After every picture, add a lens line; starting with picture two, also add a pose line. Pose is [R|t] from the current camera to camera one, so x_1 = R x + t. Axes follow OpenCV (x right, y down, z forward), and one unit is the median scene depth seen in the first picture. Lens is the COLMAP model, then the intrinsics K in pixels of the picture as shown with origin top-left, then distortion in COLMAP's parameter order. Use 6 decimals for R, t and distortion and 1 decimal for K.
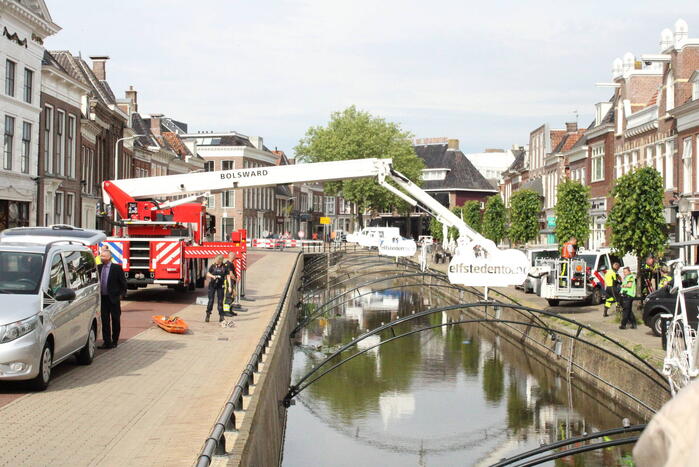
lens RADIAL K [[1166.7, 0, 353.9], [0, 1166.7, 239.1], [0, 0, 1]] dist [0.003978, 0.000000]
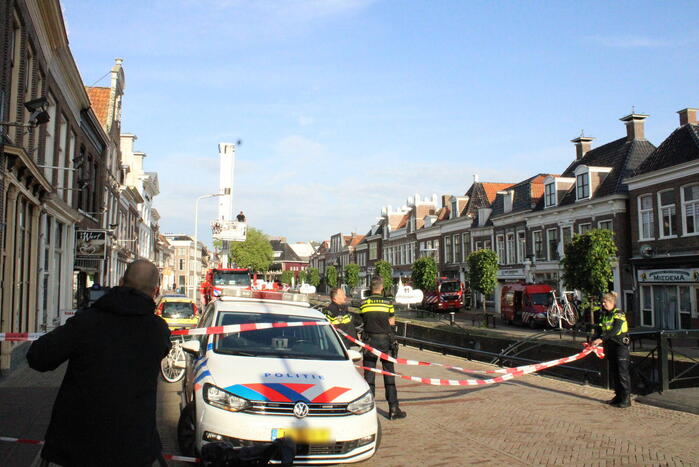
lens RADIAL K [[571.0, 0, 353.8], [0, 571.0, 230.7], [0, 0, 1]] dist [-0.115870, 0.005015]
pose [[0.971773, 0.010265, 0.235694, -0.110677], [0.011888, 0.995653, -0.092377, -0.002467], [-0.235618, 0.092571, 0.967427, -0.098371]]
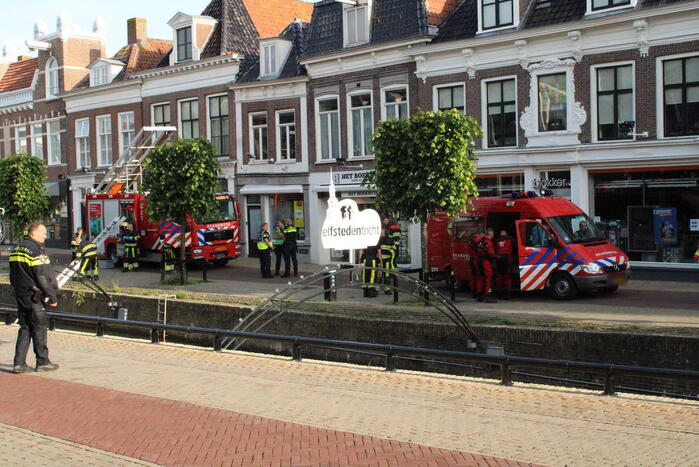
lens RADIAL K [[941.7, 0, 349.0], [0, 941.7, 230.3], [0, 0, 1]] dist [-0.046342, 0.000000]
pose [[0.710966, -0.042866, 0.701919, -0.140588], [0.030190, 0.999081, 0.030434, 0.000552], [-0.702578, -0.000447, 0.711606, 0.149524]]
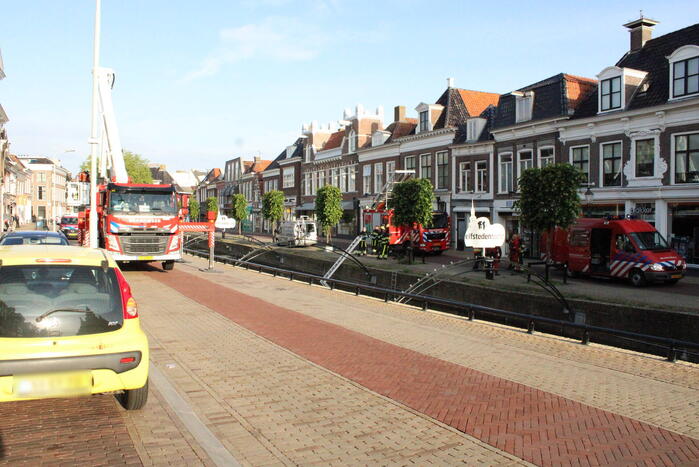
lens RADIAL K [[580.0, 0, 356.3], [0, 580.0, 231.4], [0, 0, 1]] dist [-0.132098, 0.080837]
pose [[0.897794, -0.010379, 0.440292, -0.126211], [0.000177, 0.999731, 0.023205, 0.000207], [-0.440415, -0.020756, 0.897554, 0.124793]]
